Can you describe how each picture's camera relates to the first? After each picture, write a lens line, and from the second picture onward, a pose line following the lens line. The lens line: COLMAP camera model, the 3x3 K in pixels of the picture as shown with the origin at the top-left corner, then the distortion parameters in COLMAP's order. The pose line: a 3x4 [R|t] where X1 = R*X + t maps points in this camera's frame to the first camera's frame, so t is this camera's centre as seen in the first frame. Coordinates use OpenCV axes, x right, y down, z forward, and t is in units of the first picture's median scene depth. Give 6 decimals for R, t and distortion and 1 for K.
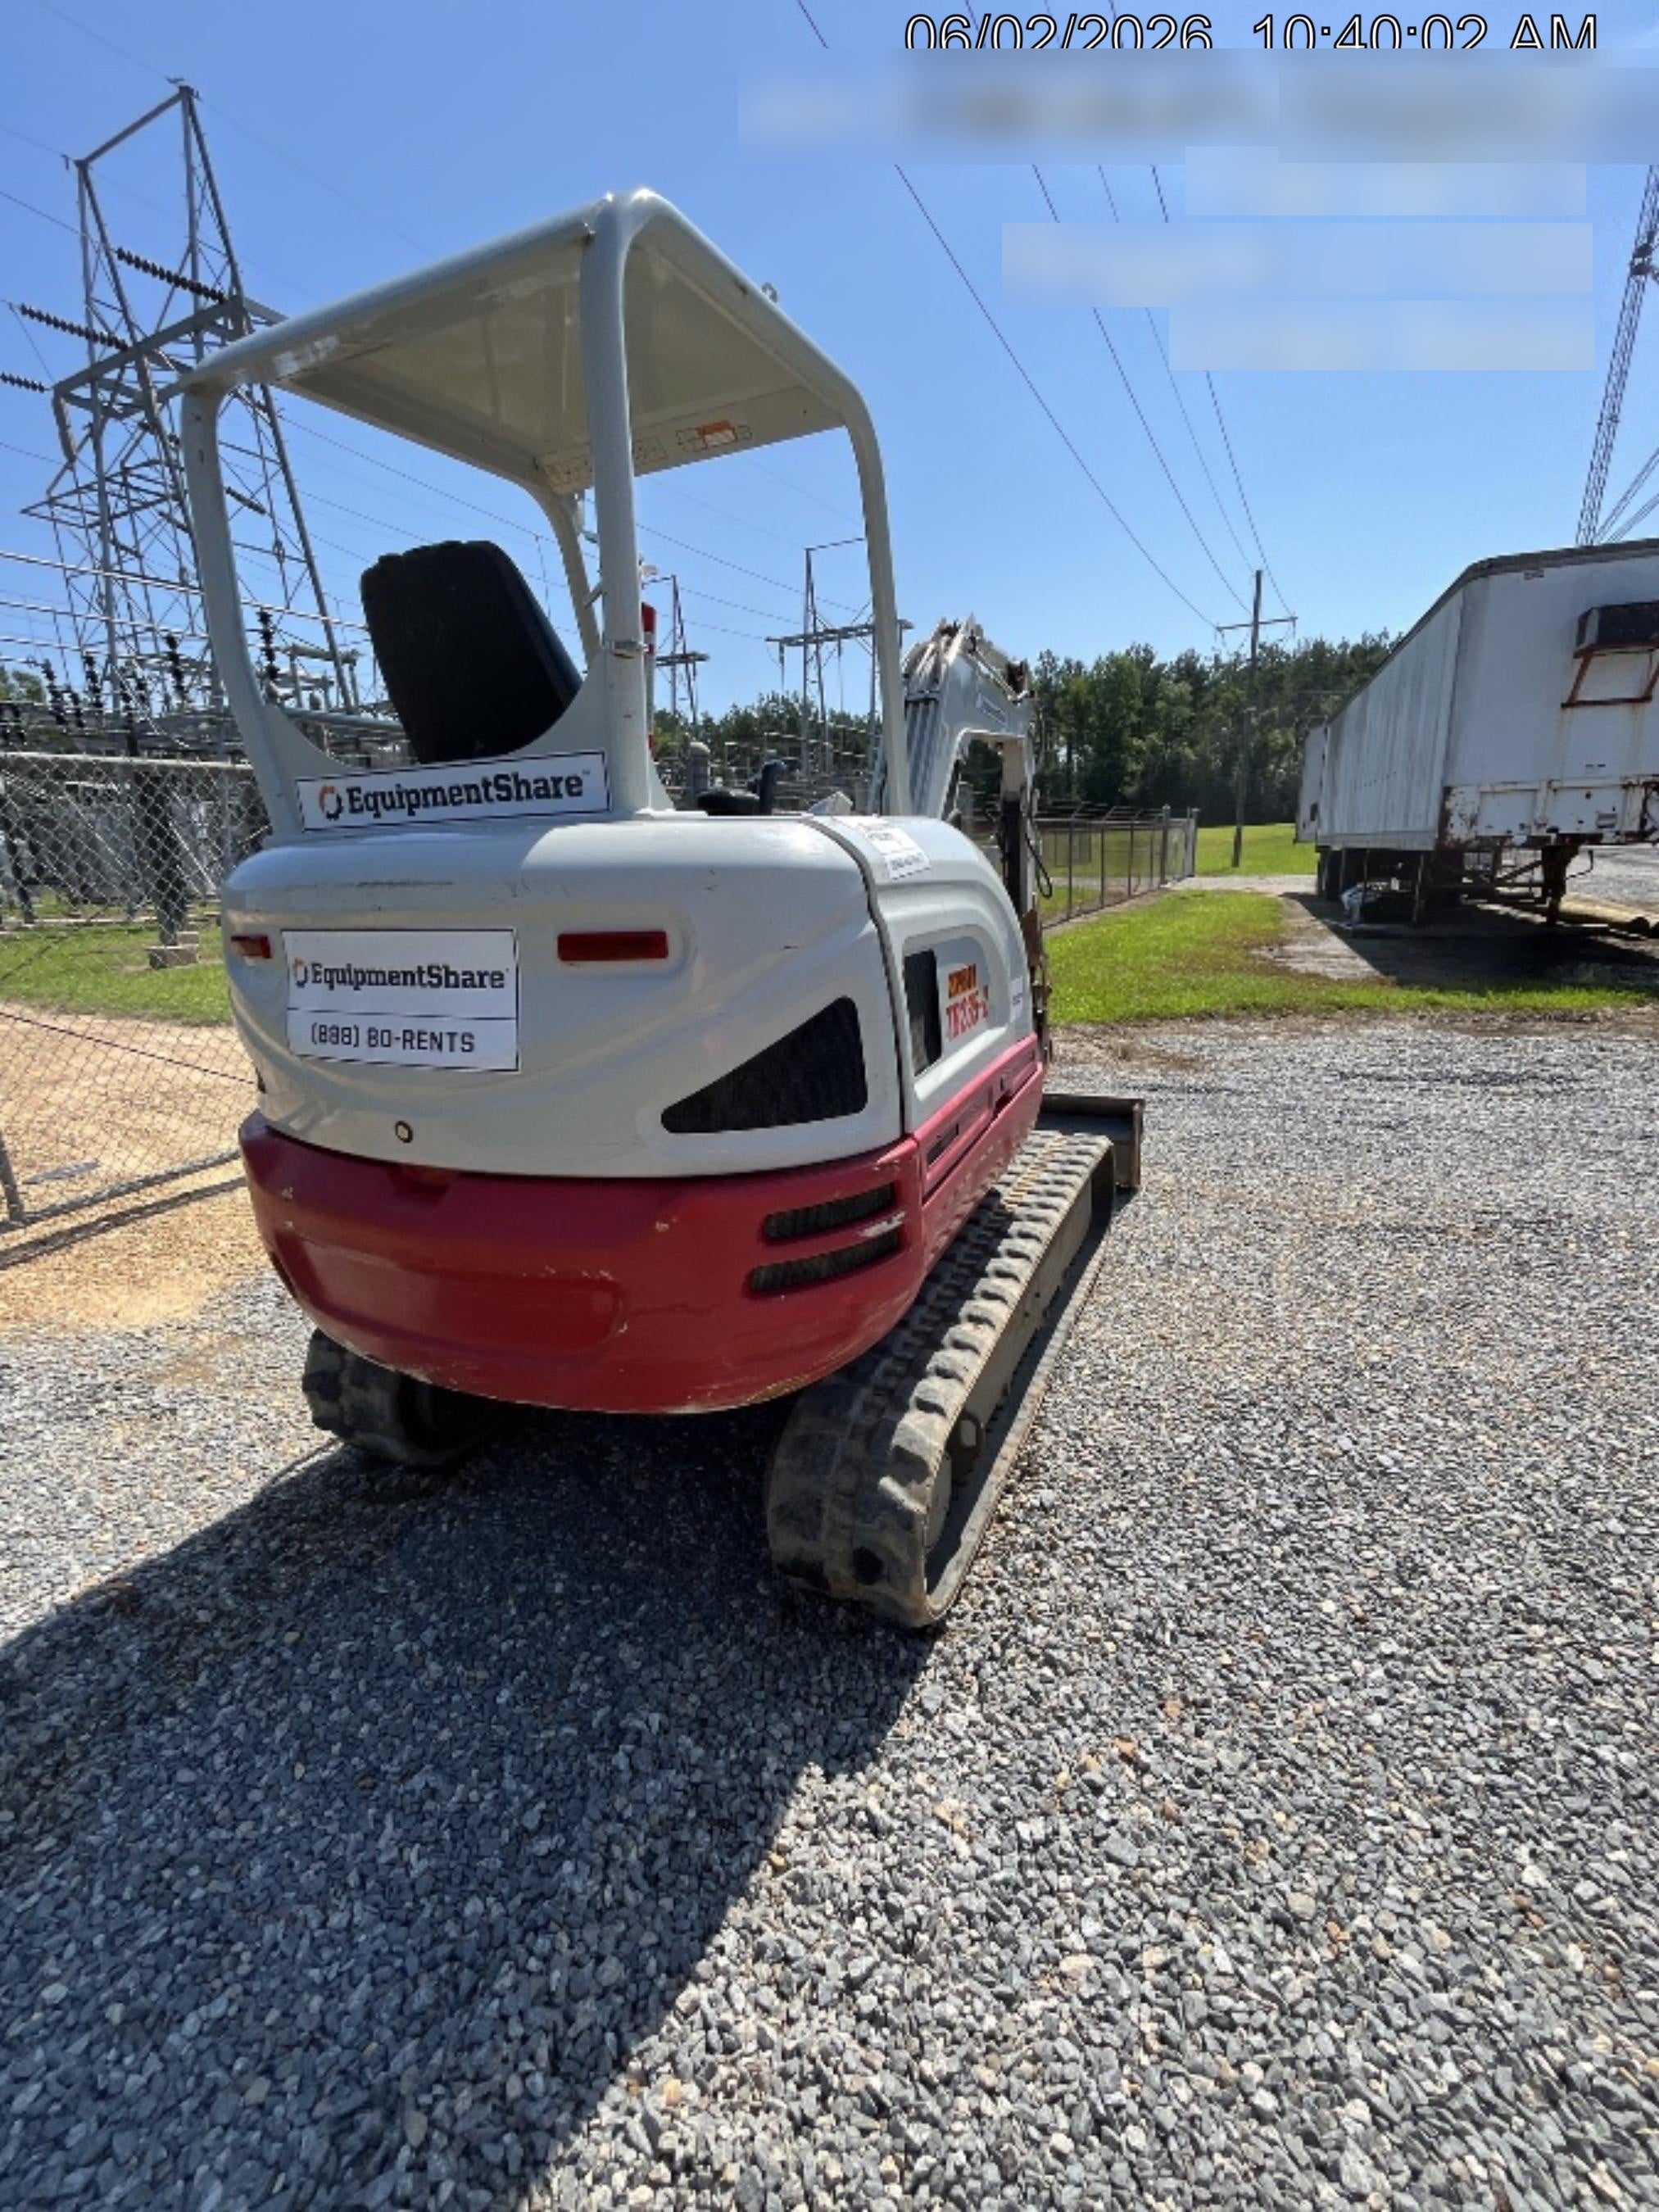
lens RADIAL K [[942.6, 0, 829.5], [0, 942.6, 1106.0], [0, 0, 1]] dist [-0.004591, -0.000146]
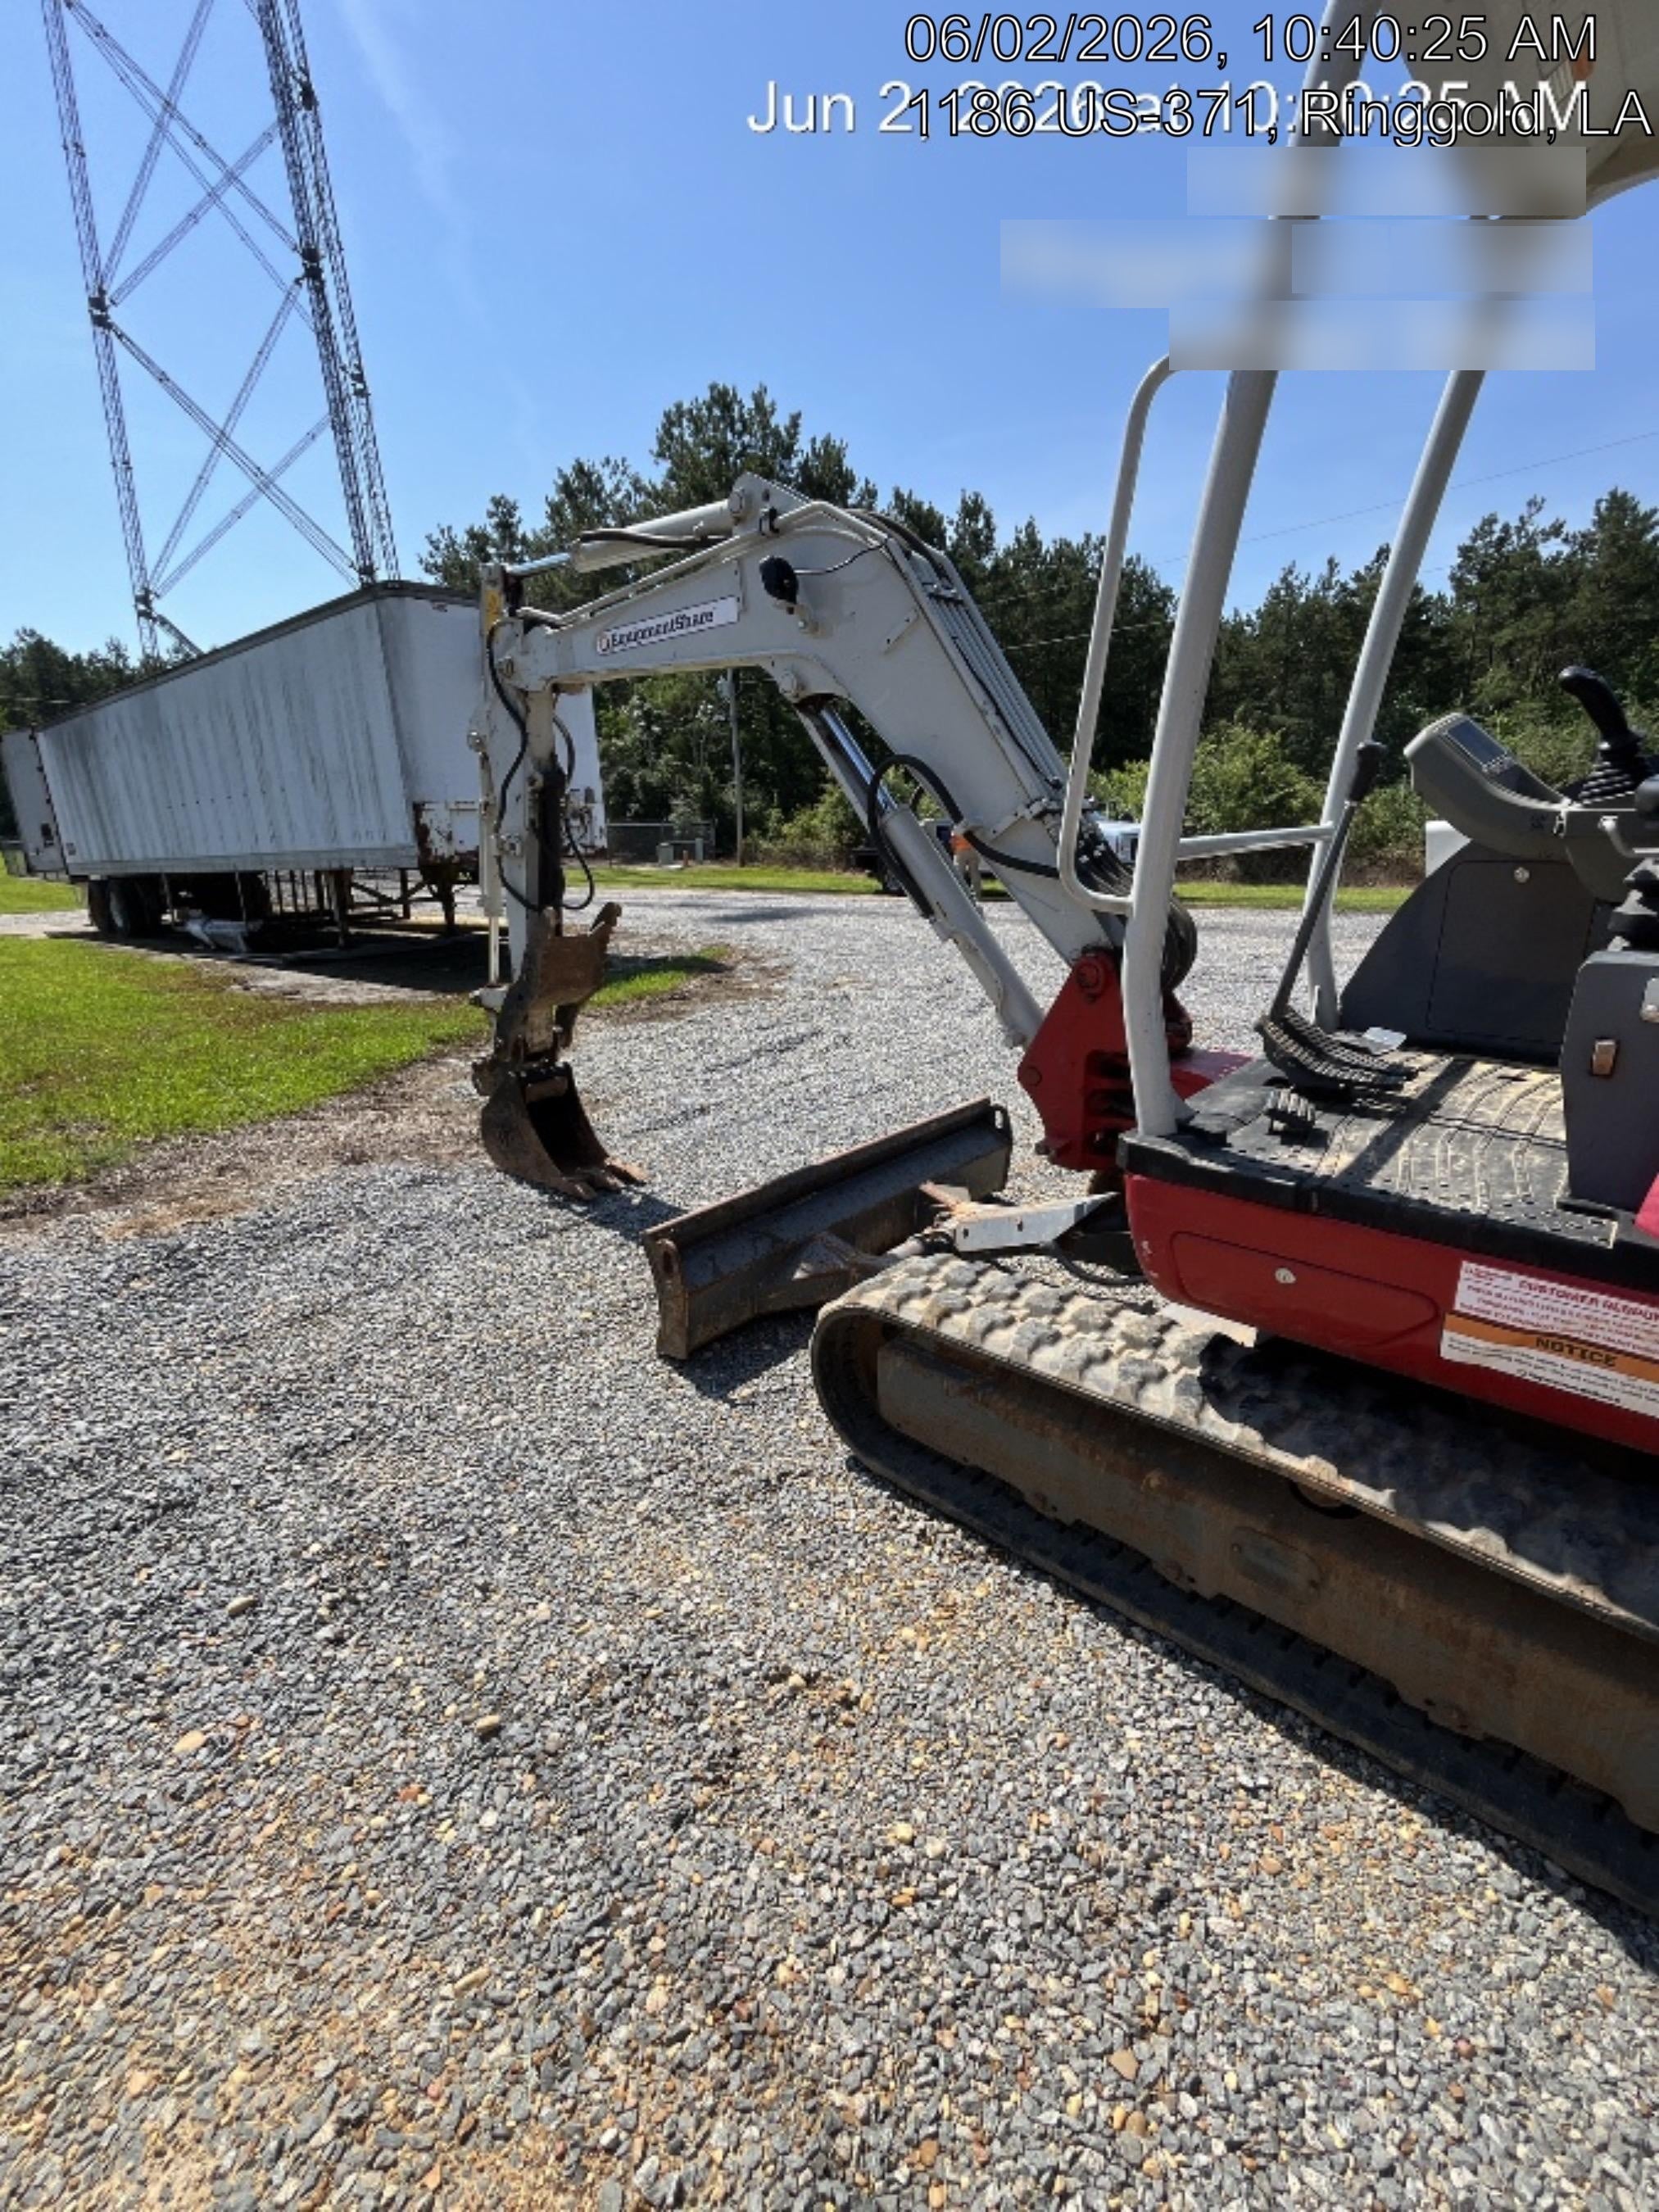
lens RADIAL K [[942.6, 0, 829.5], [0, 942.6, 1106.0], [0, 0, 1]] dist [-0.004591, -0.000146]
pose [[0.321103, -0.244140, 0.915035, -1.309699], [0.273563, 0.948924, 0.157184, -0.421307], [-0.906673, 0.199848, 0.371490, 1.771509]]
